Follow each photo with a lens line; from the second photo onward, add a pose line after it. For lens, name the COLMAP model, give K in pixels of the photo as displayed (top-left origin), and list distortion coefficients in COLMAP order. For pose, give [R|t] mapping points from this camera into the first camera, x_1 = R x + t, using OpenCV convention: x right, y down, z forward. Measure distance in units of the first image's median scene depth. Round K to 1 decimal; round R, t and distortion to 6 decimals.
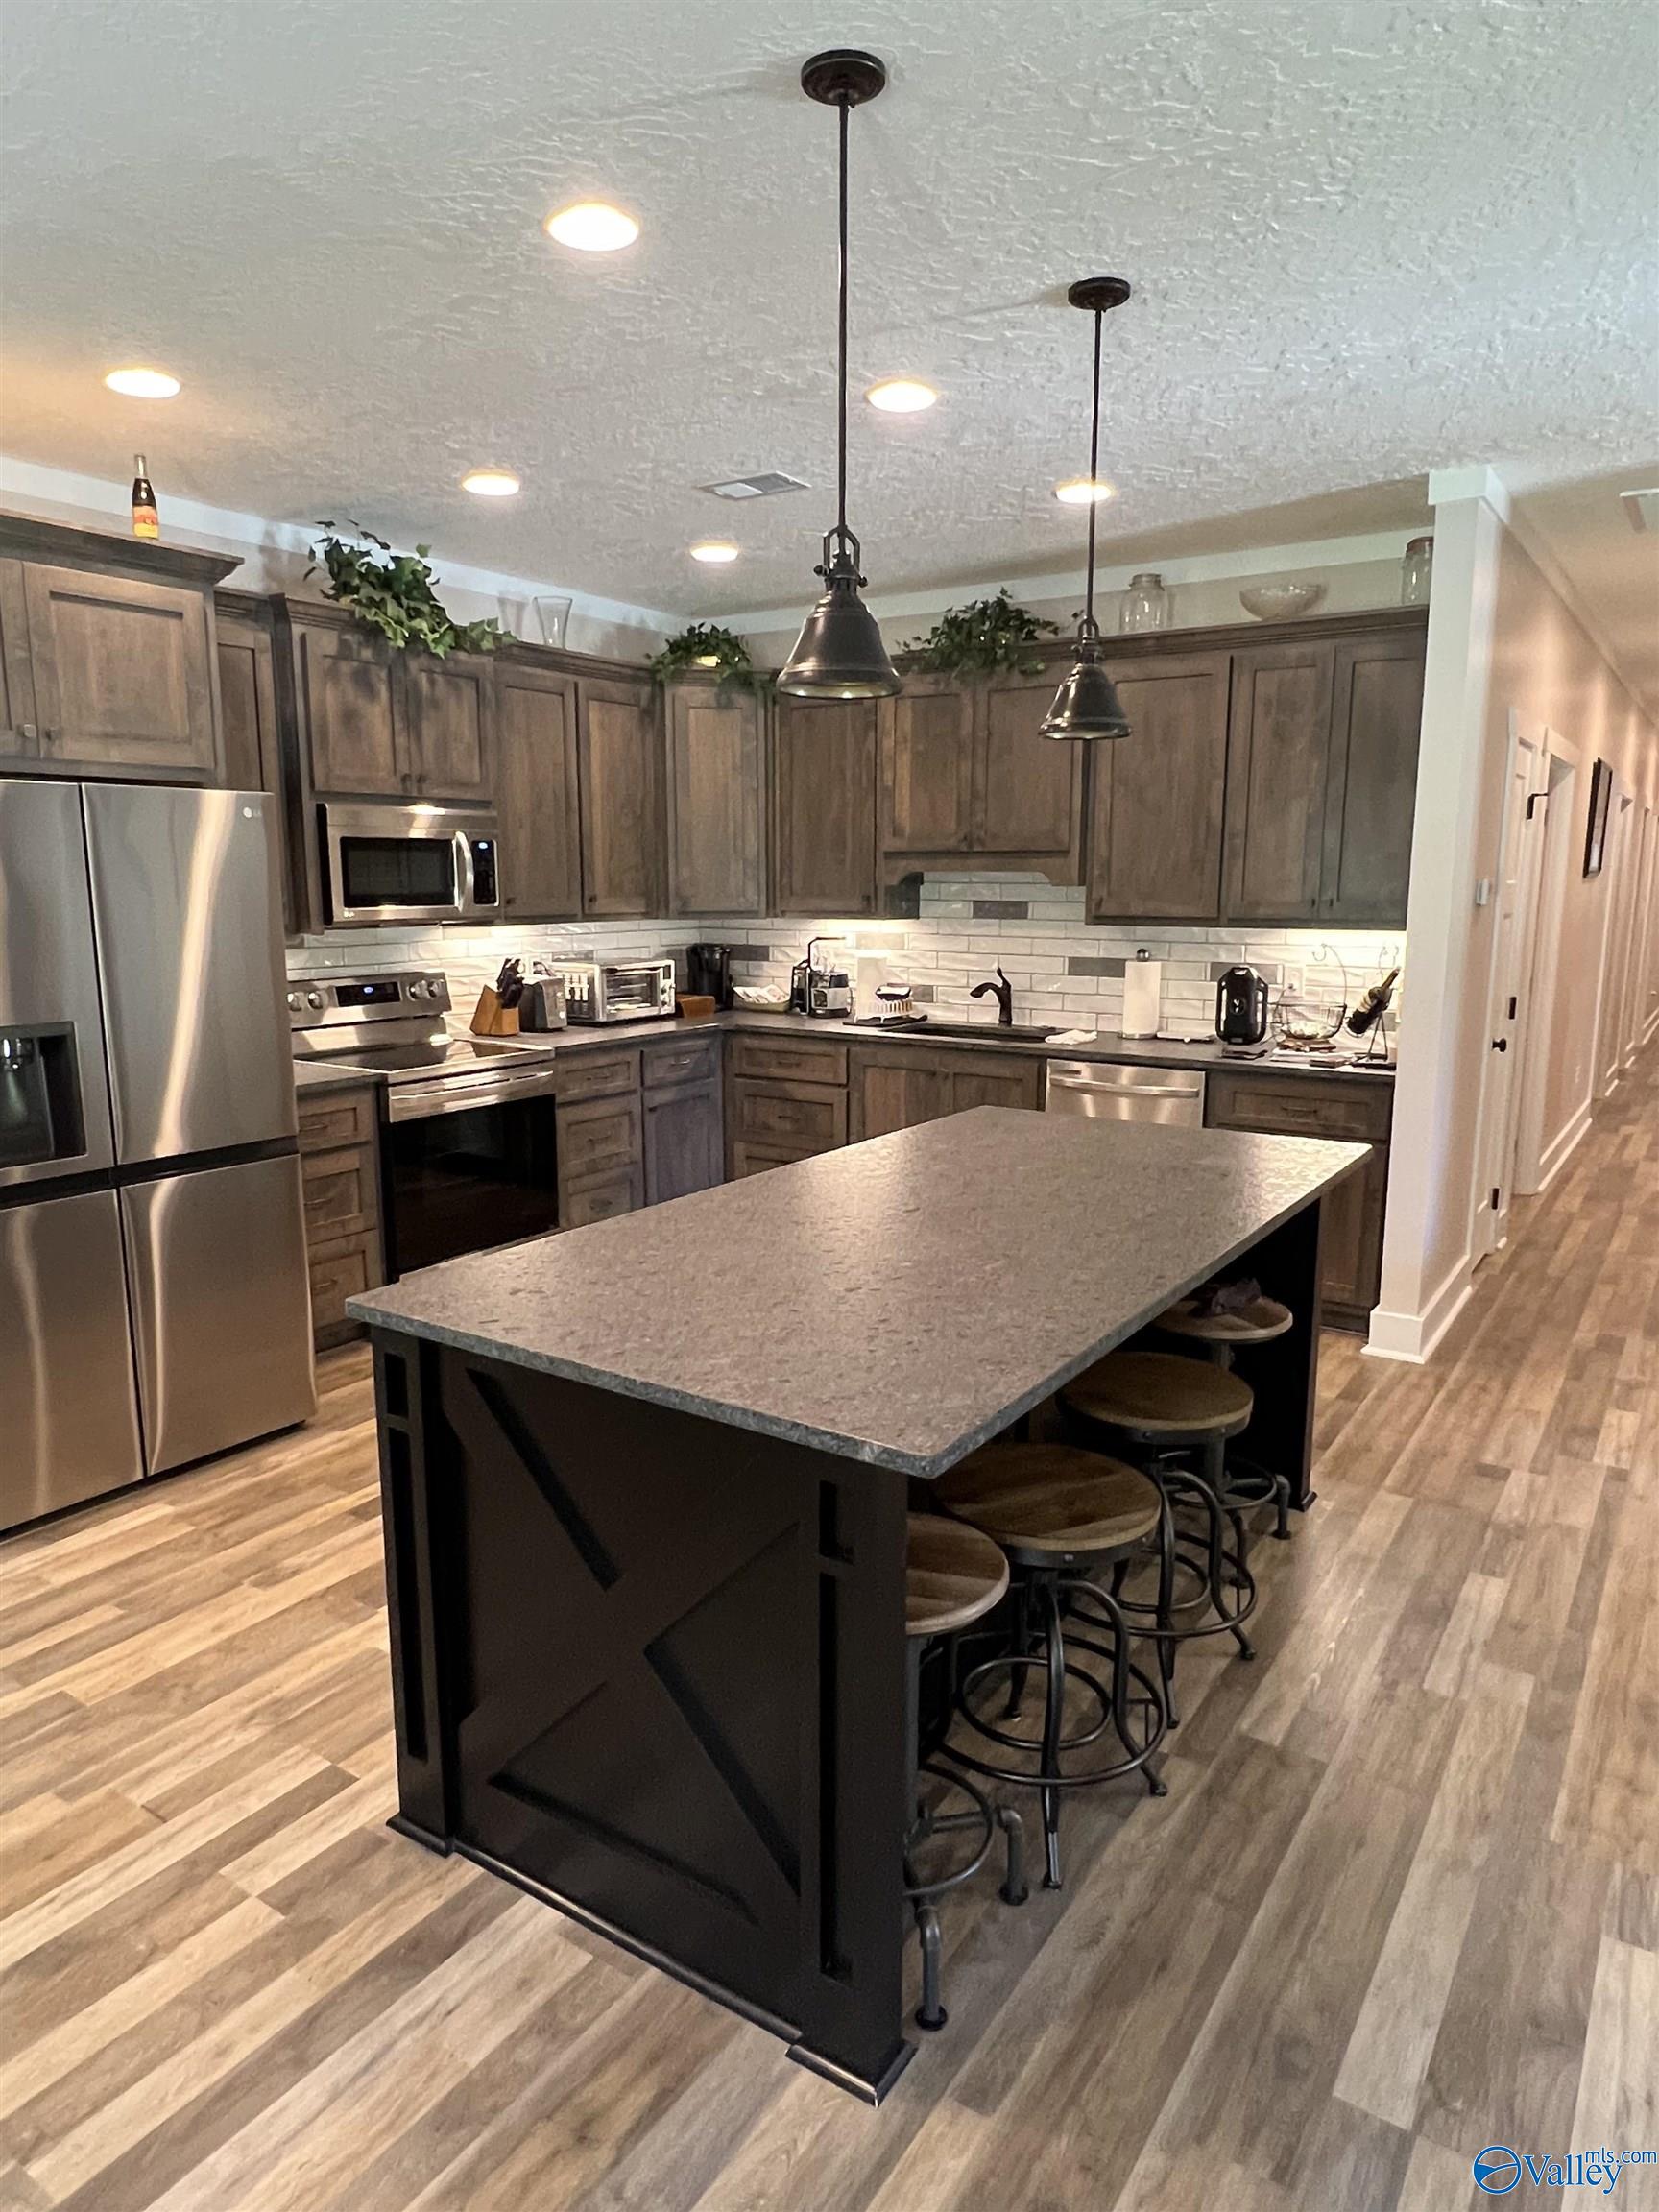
lens RADIAL K [[1378.4, 0, 813.8], [0, 1378.4, 1116.6], [0, 0, 1]] dist [-0.002339, 0.000684]
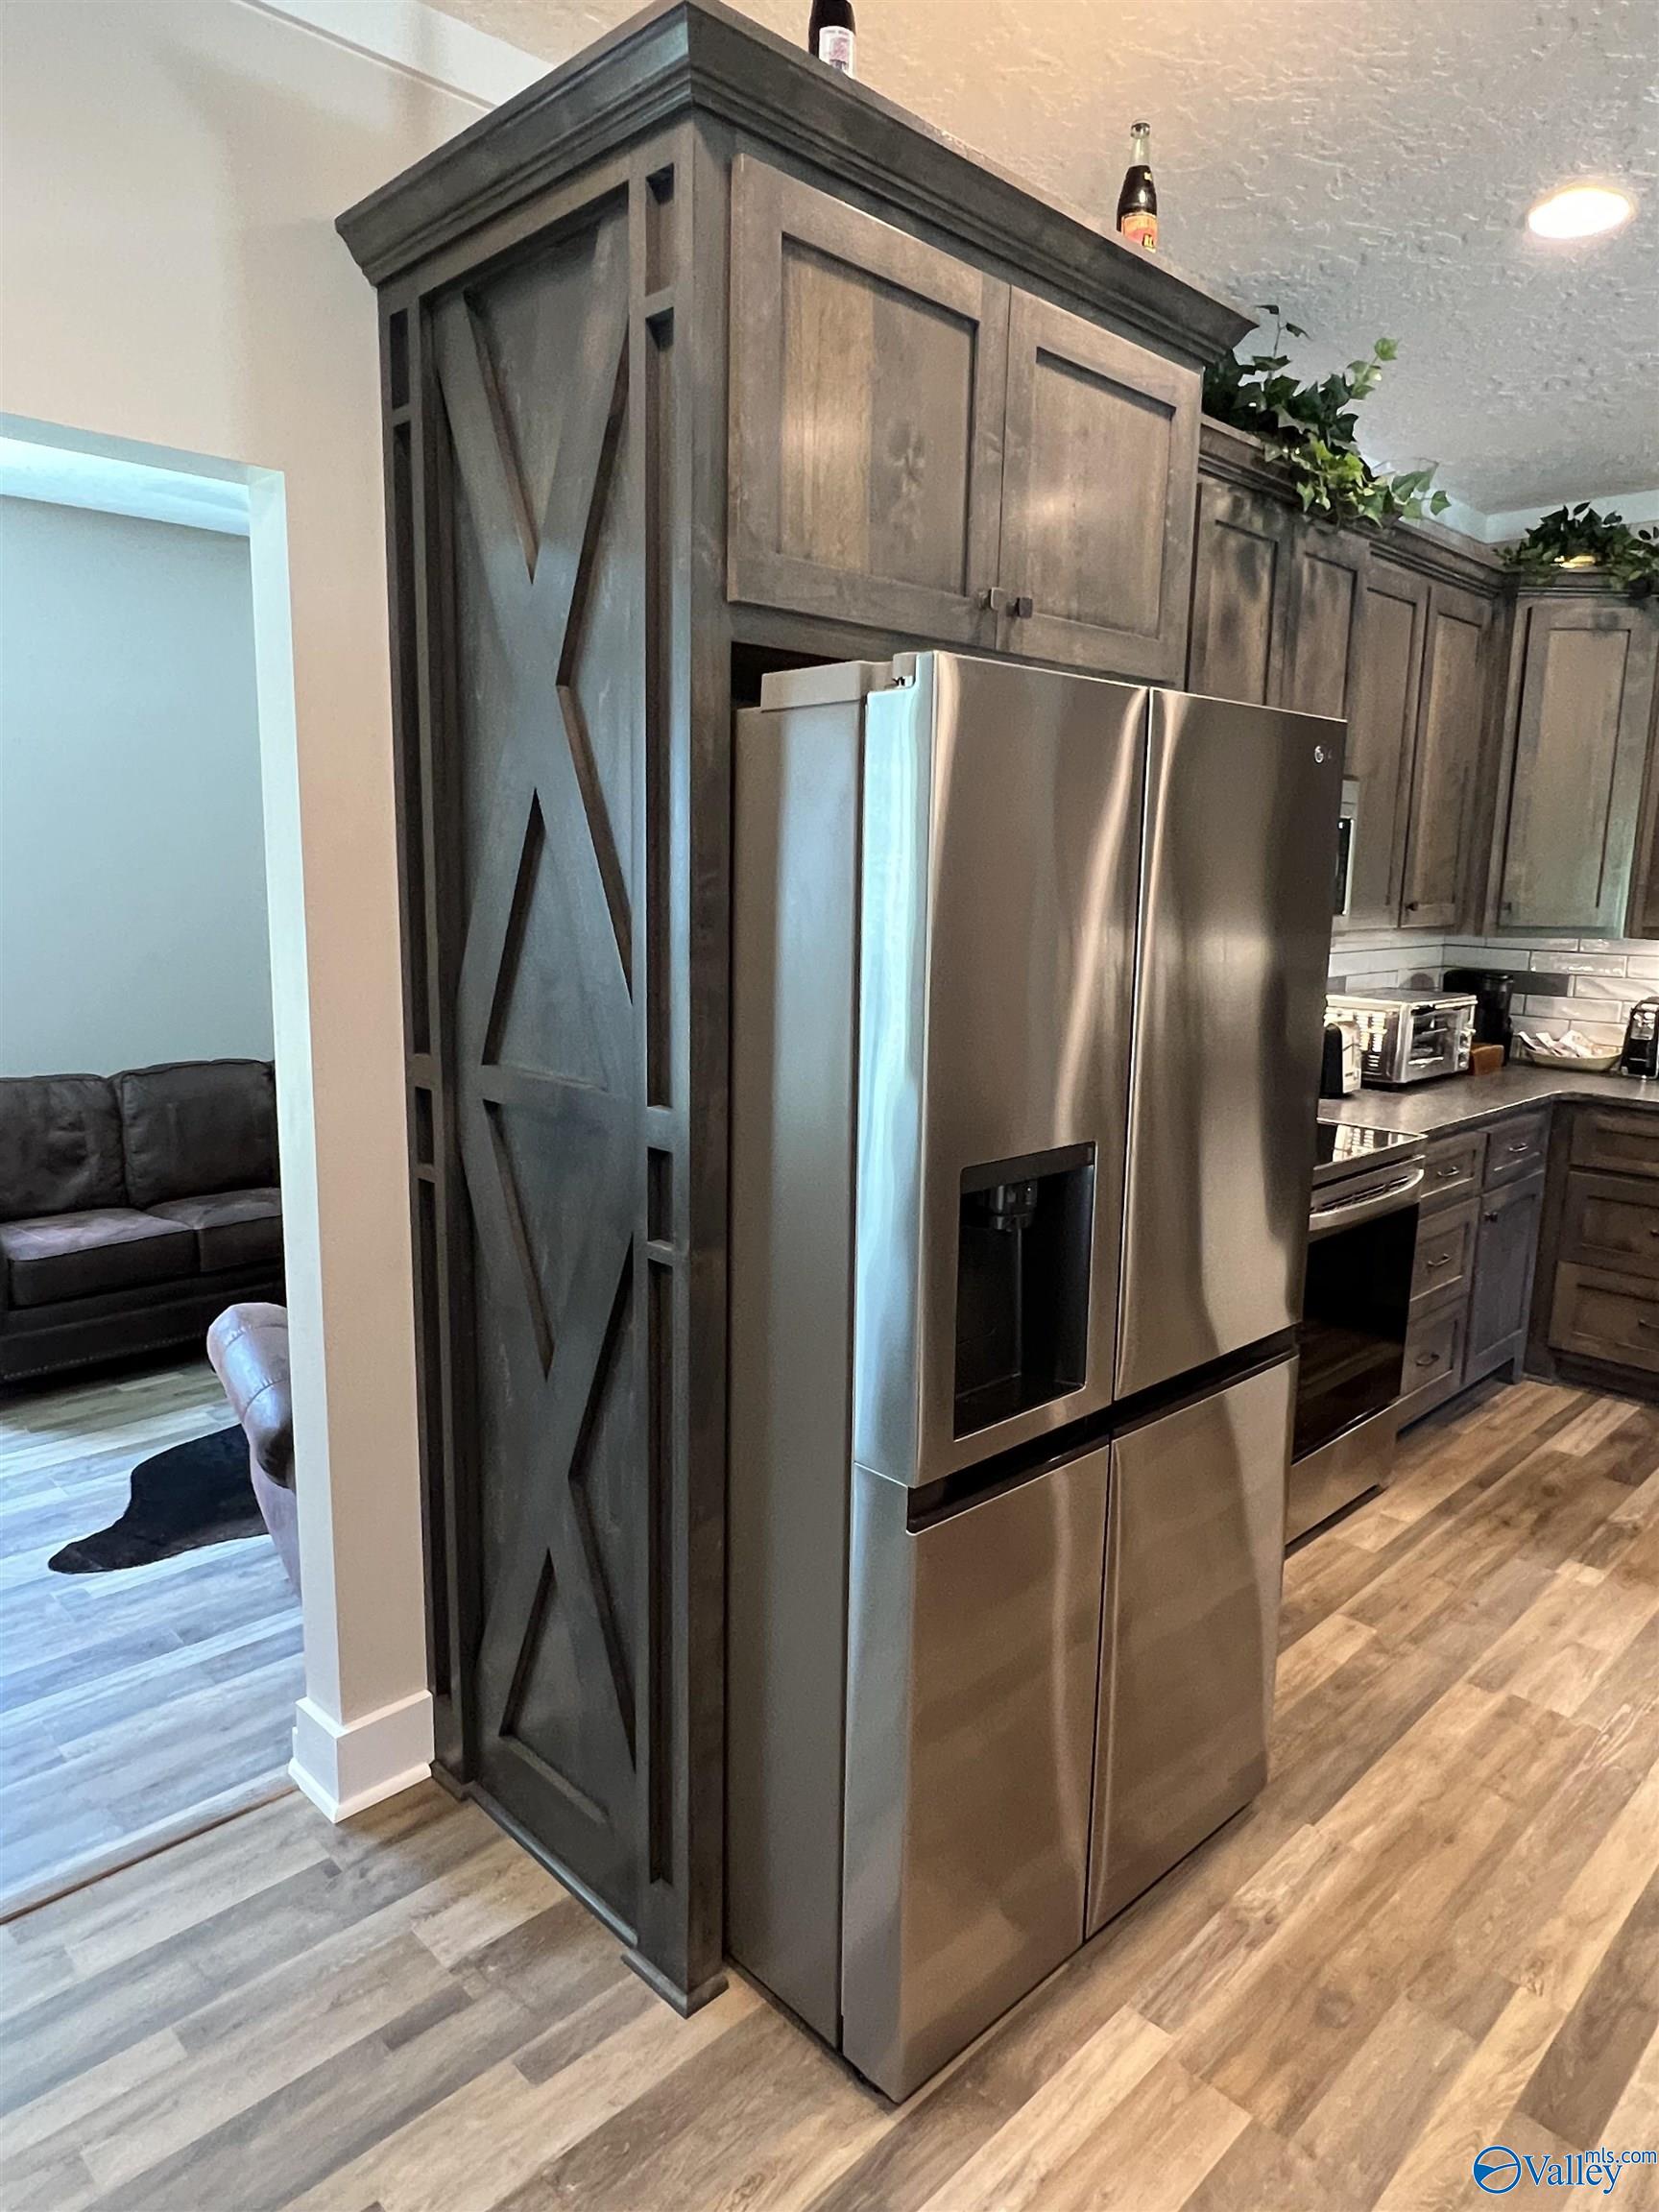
lens RADIAL K [[1383.6, 0, 817.5], [0, 1383.6, 1107.1], [0, 0, 1]] dist [-0.007259, 0.002104]
pose [[0.979677, 0.054622, -0.193003, -0.324822], [-0.054390, 0.998499, 0.006508, -0.047937], [0.193068, 0.004122, 0.981177, 0.278067]]
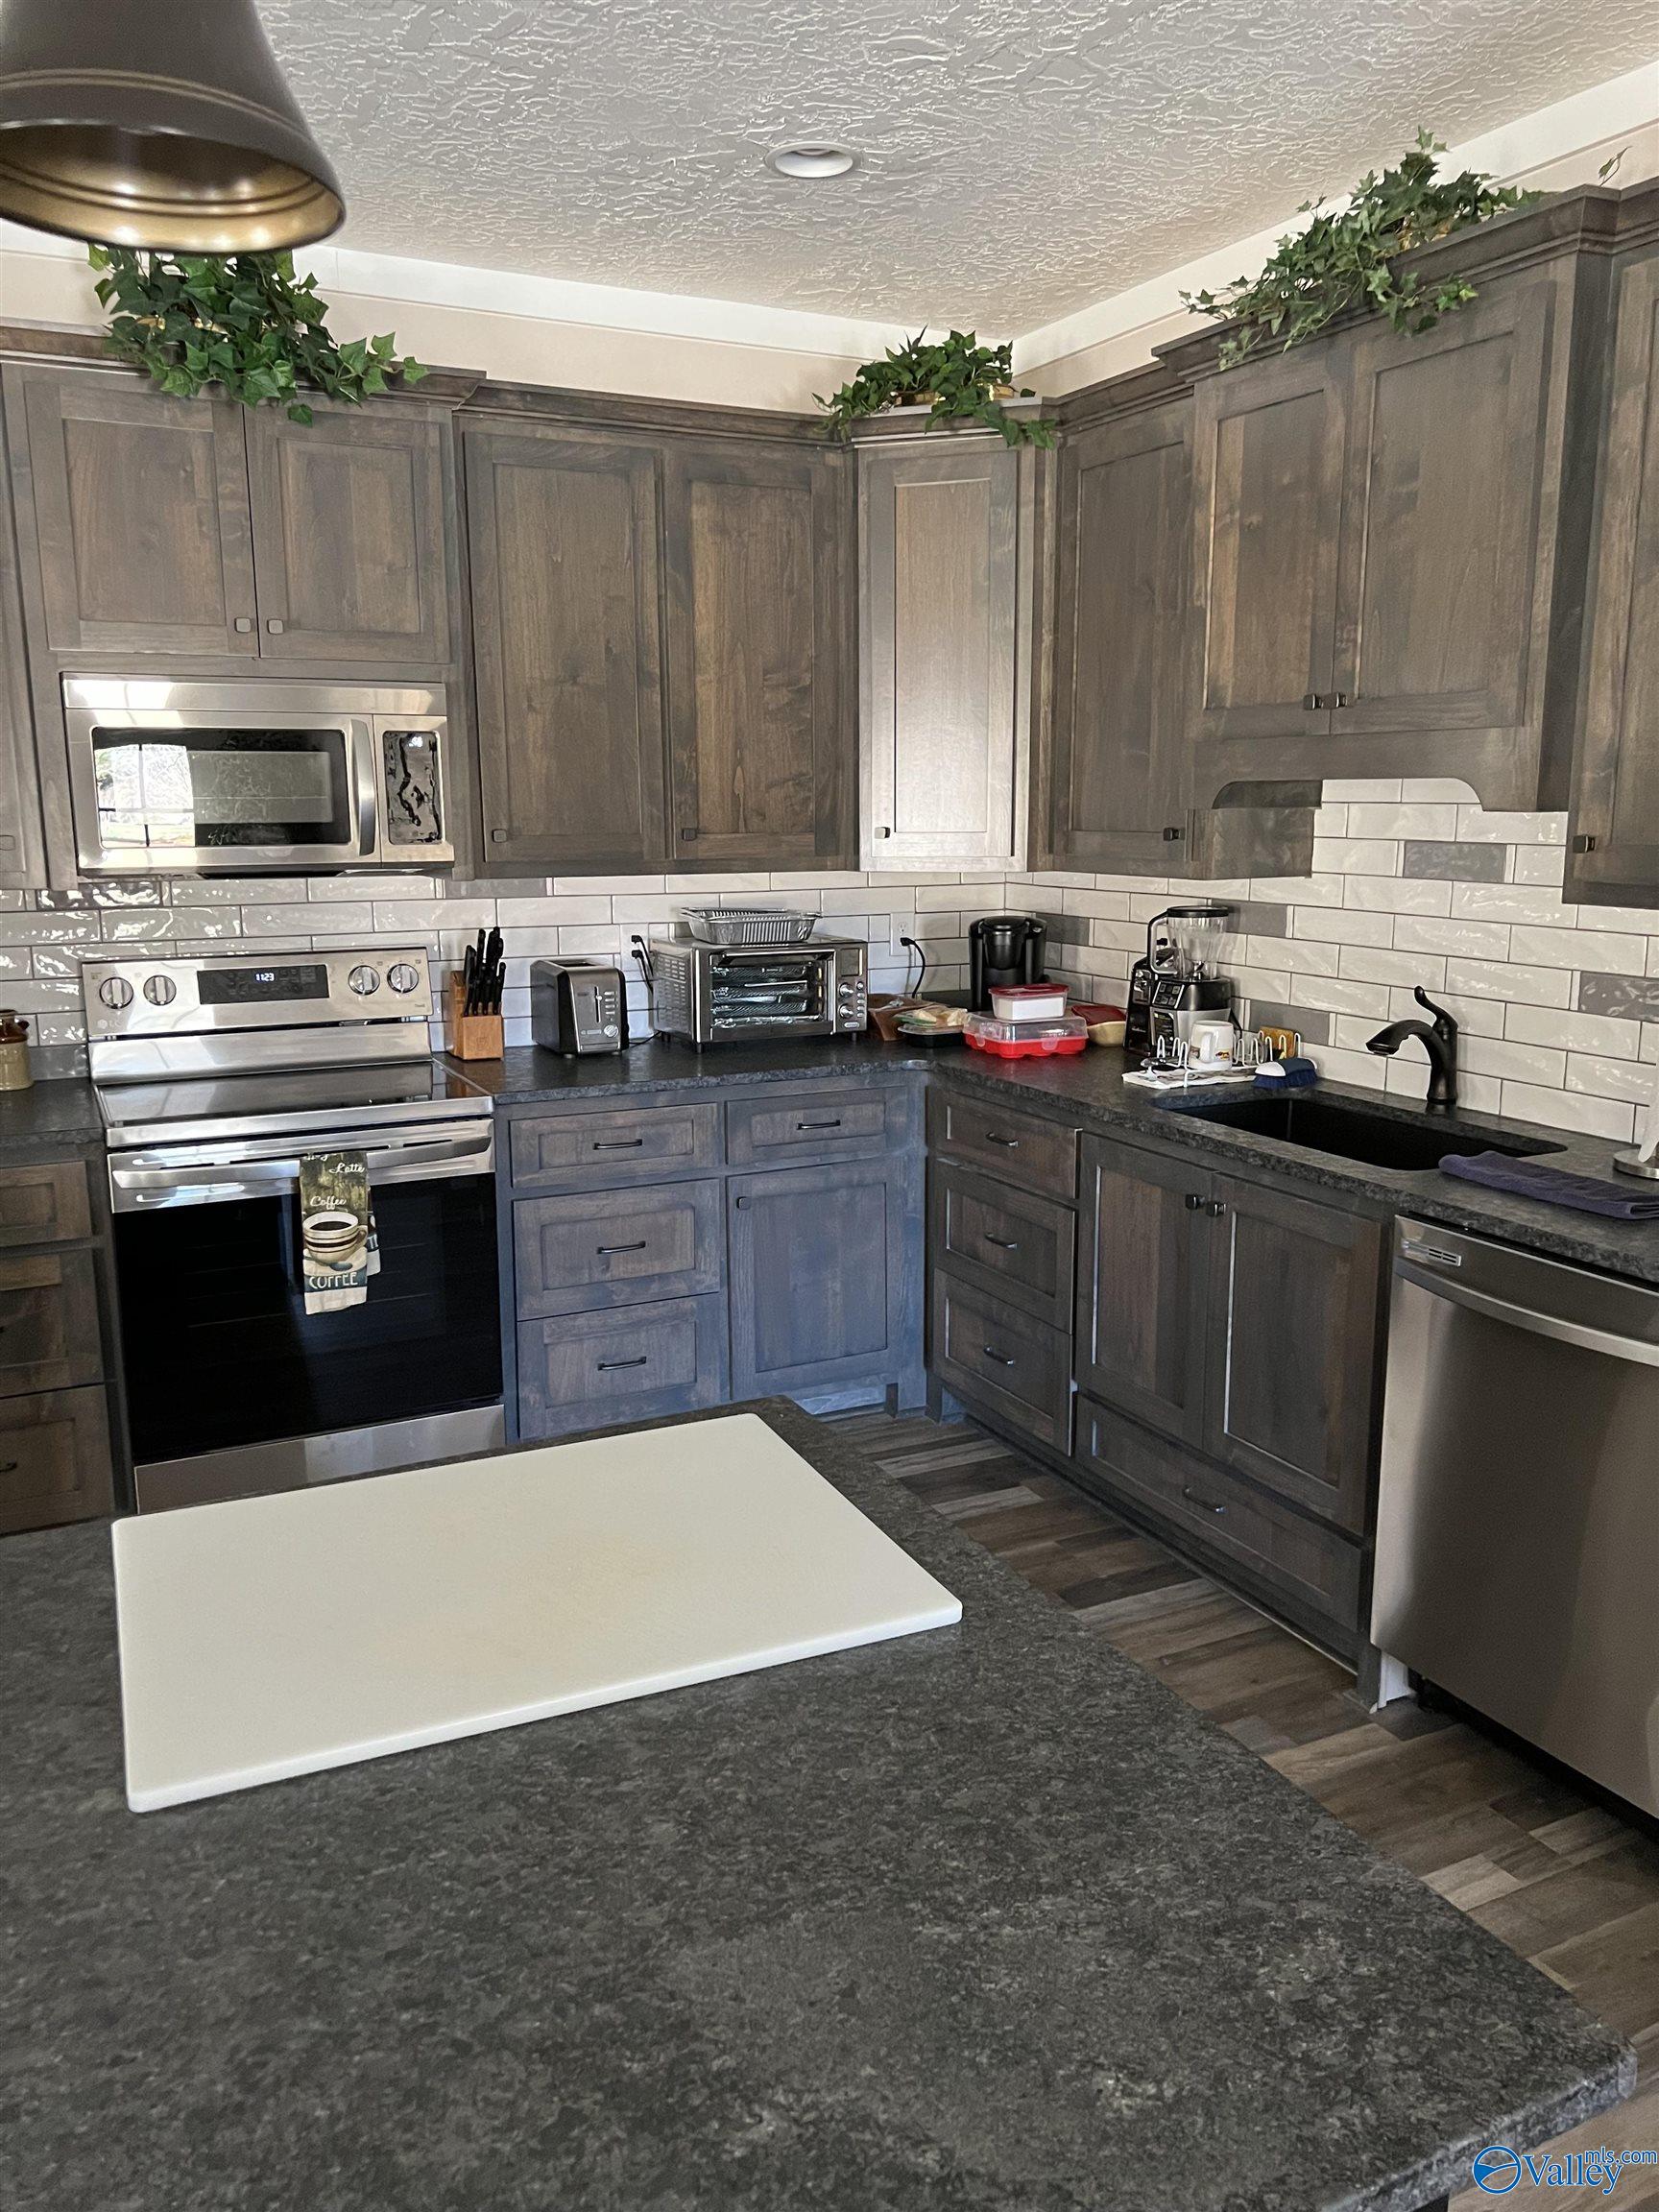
lens RADIAL K [[1653.0, 0, 837.5], [0, 1653.0, 1116.7], [0, 0, 1]] dist [0.045563, -0.051448]
pose [[0.873049, 0.090421, -0.479176, 0.250703], [-0.081238, 0.995895, 0.039912, -0.074833], [0.480818, 0.004083, 0.876811, 0.435185]]
